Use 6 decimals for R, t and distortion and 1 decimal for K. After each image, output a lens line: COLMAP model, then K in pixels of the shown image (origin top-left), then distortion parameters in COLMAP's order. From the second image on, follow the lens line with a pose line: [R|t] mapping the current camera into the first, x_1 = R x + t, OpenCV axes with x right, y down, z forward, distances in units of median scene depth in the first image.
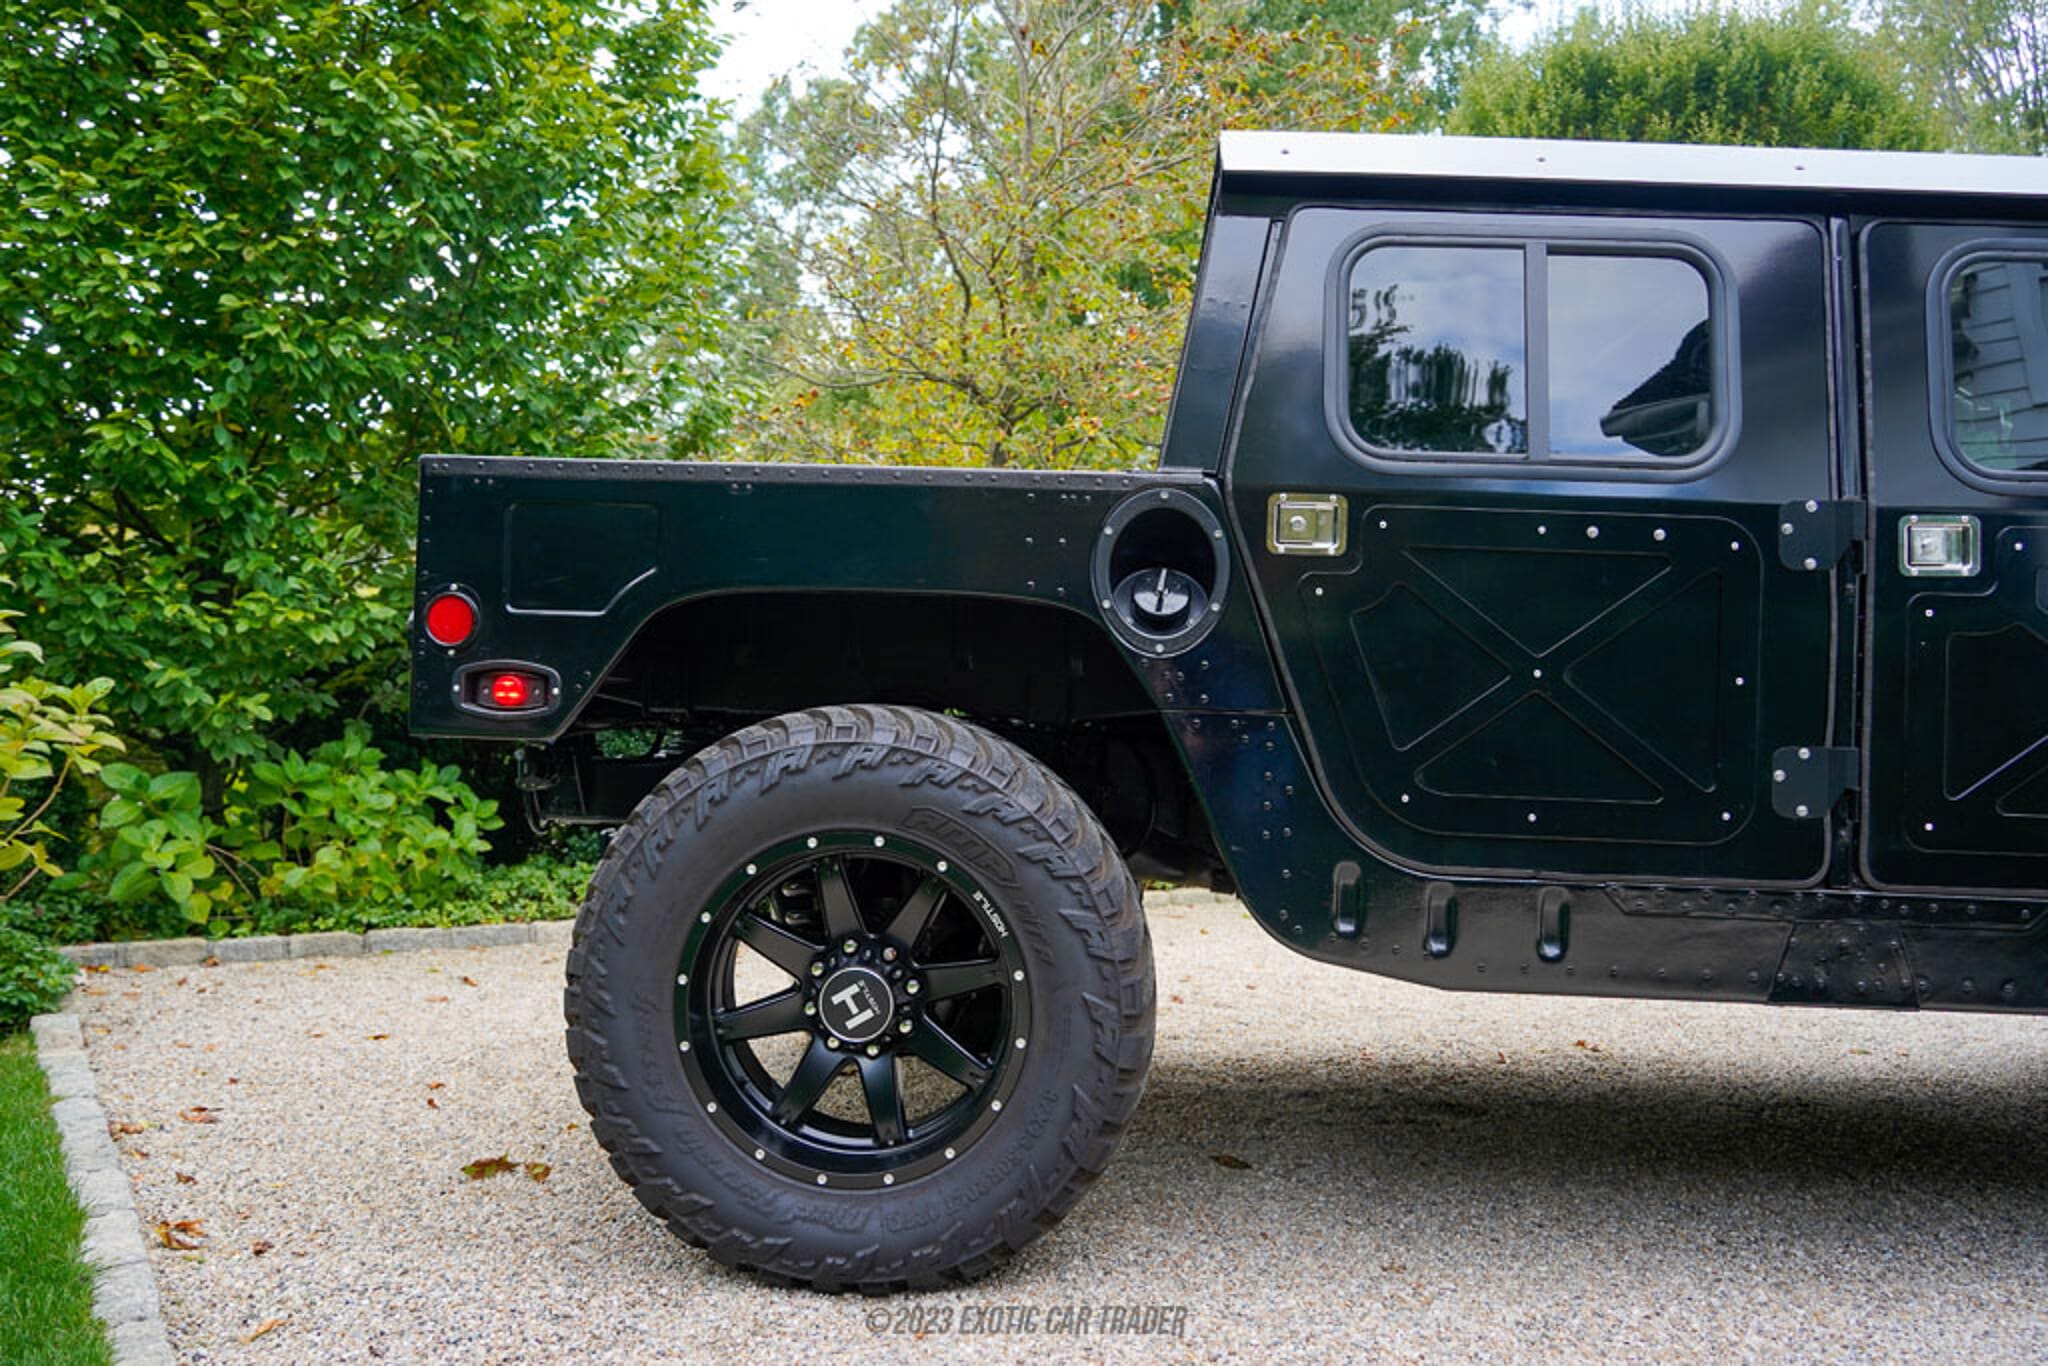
lens RADIAL K [[1684.6, 0, 1036.4], [0, 1684.6, 673.3], [0, 0, 1]] dist [-0.049675, 0.014650]
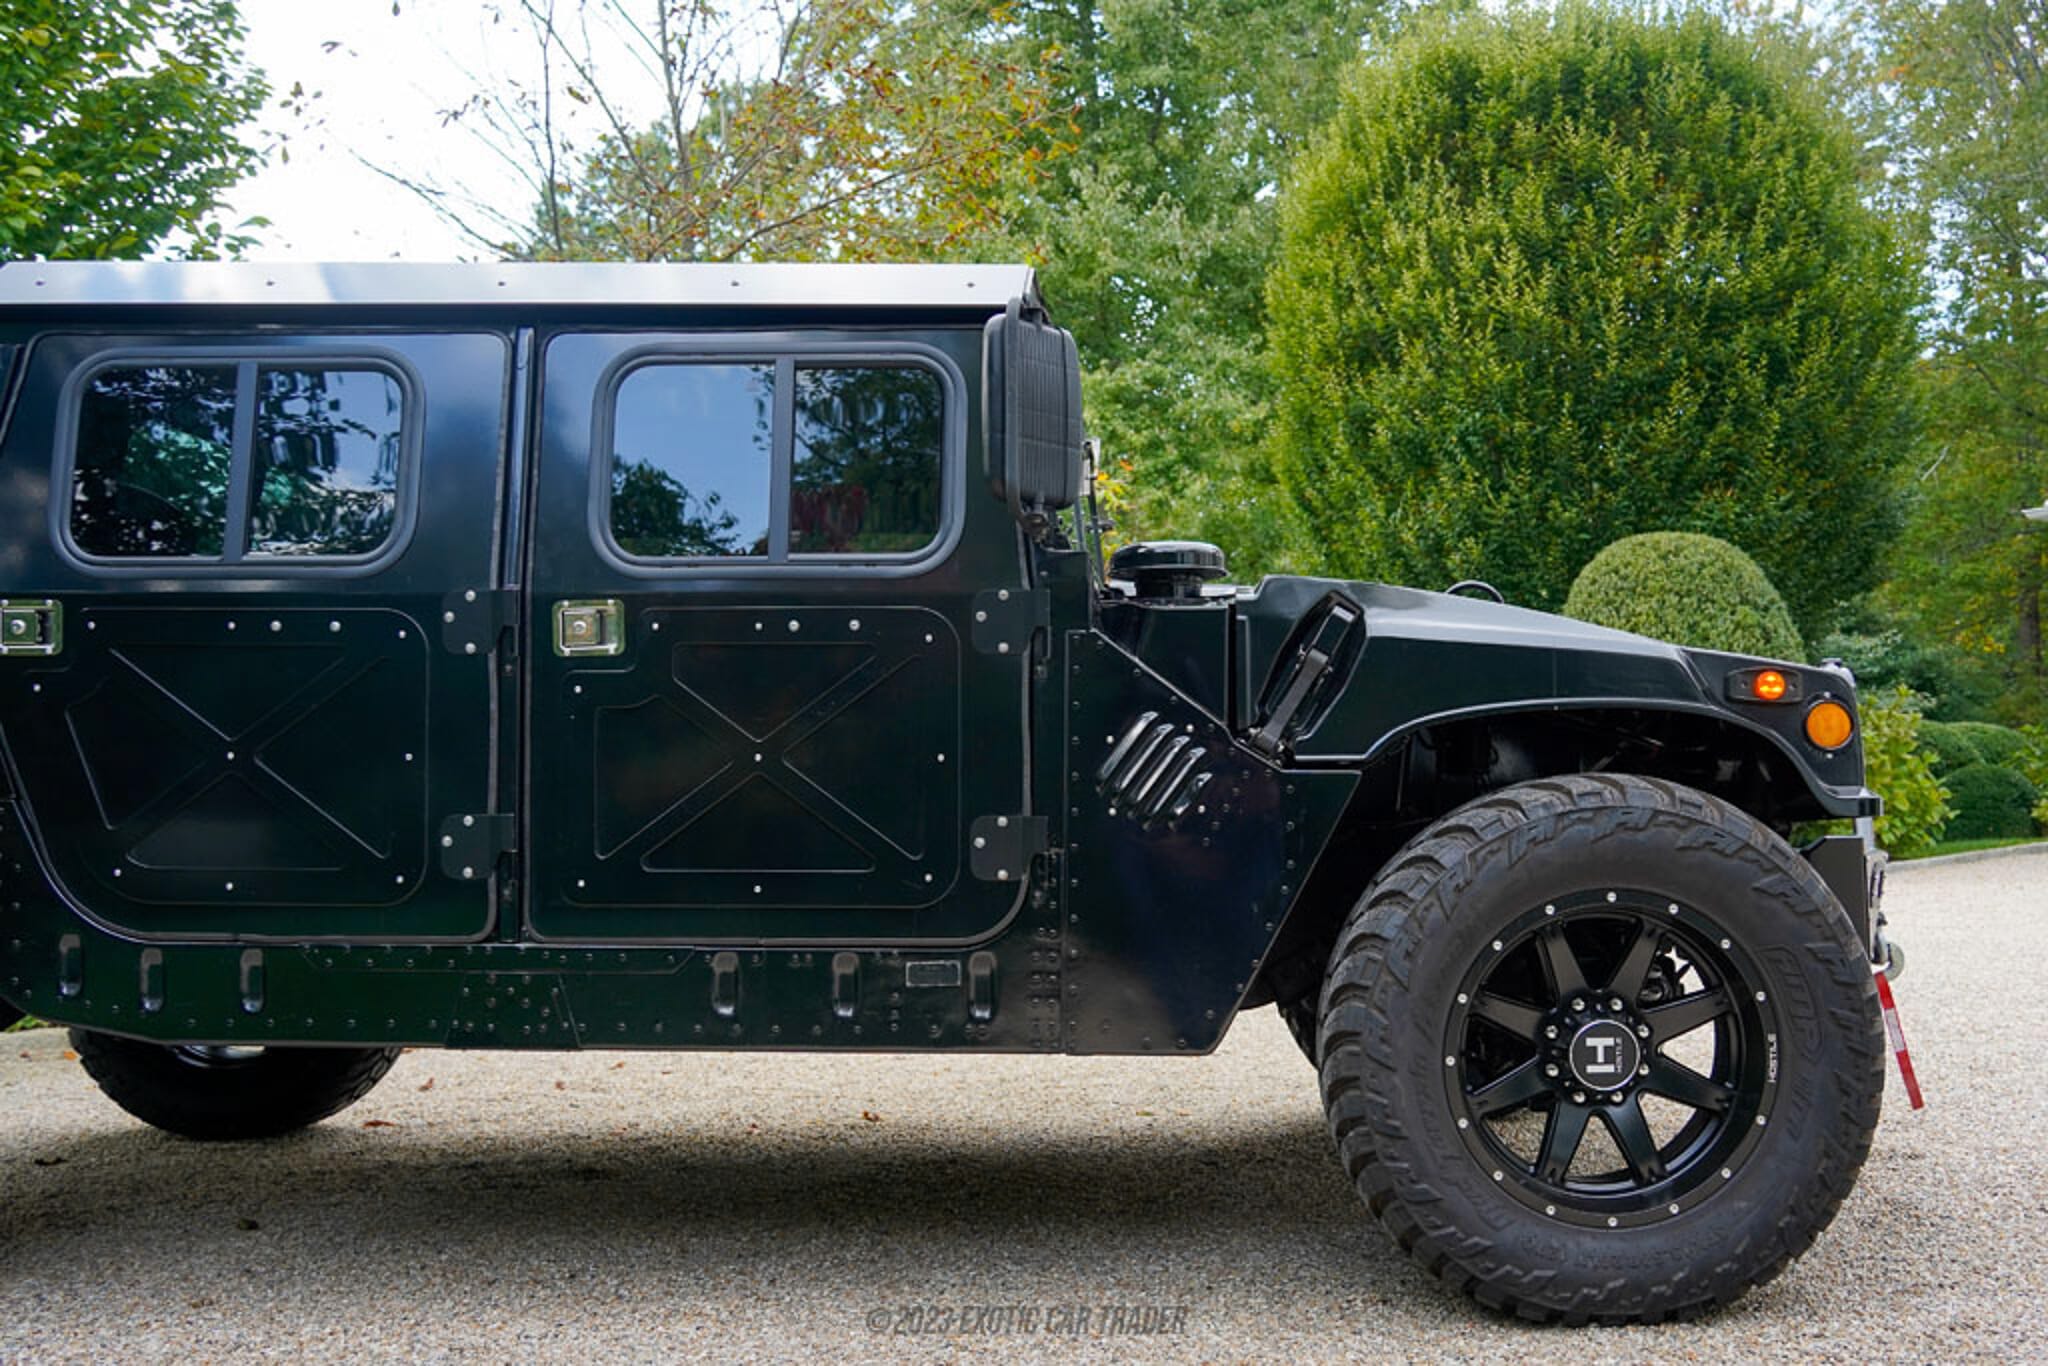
lens RADIAL K [[1916.3, 0, 1185.8], [0, 1916.3, 763.2], [0, 0, 1]] dist [-0.038425, 0.000000]
pose [[0.998677, -0.031331, 0.040784, 0.842684], [0.030964, 0.999474, 0.009596, 0.012210], [-0.041063, -0.008321, 0.999122, -0.264827]]
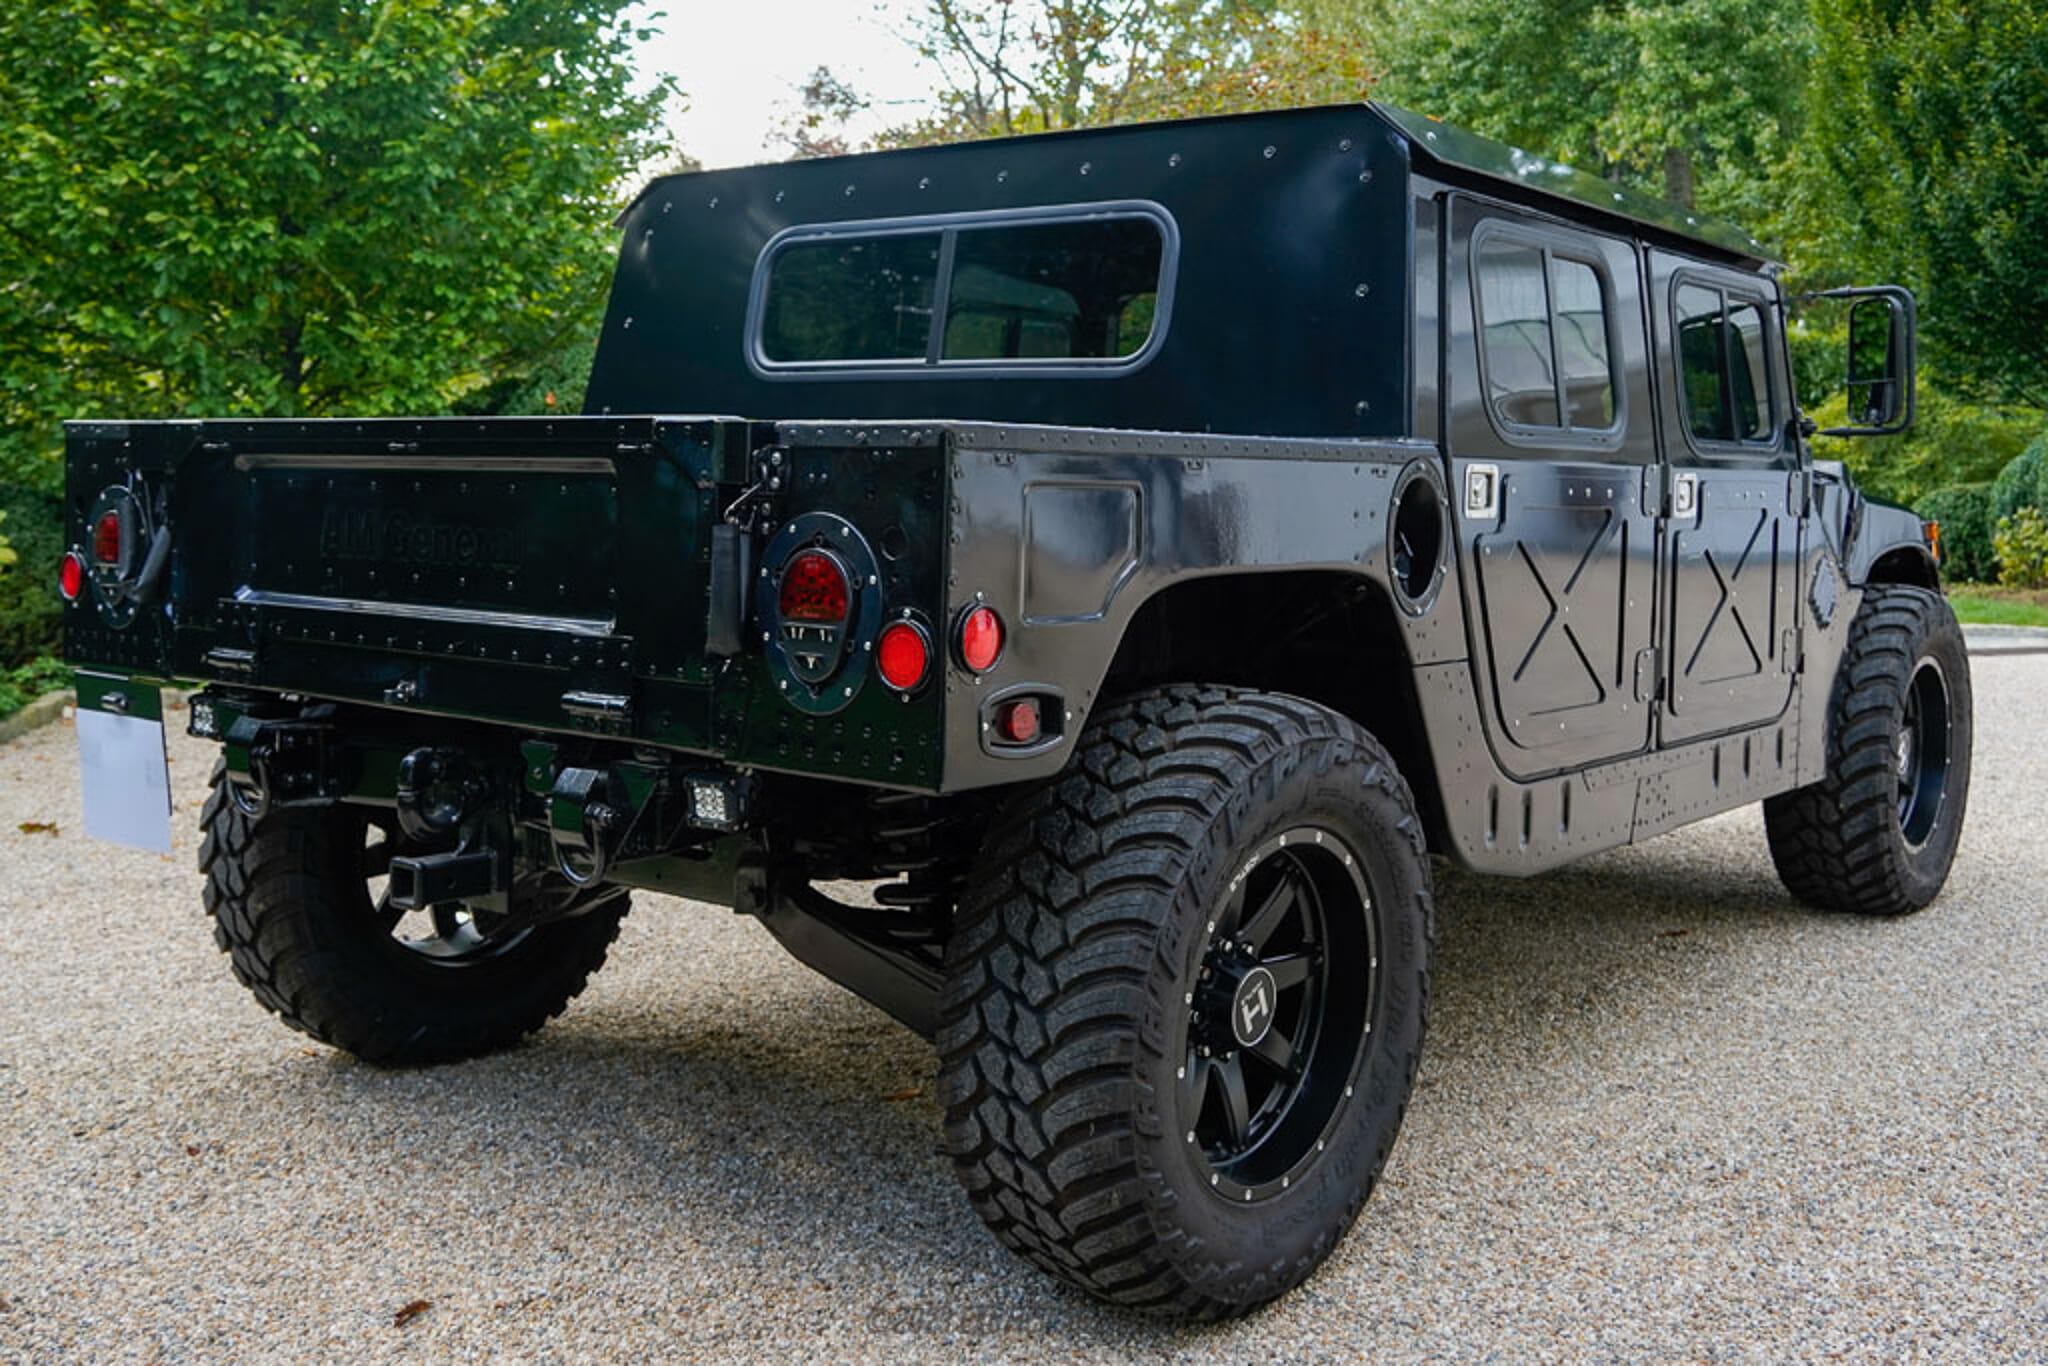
lens RADIAL K [[2090.7, 0, 1081.1], [0, 2090.7, 556.5], [0, 0, 1]] dist [-0.022627, 0.000000]
pose [[0.940035, 0.015144, -0.340742, 1.654206], [0.012591, 0.996792, 0.079037, -0.154926], [0.340846, -0.078588, 0.936829, -0.698595]]
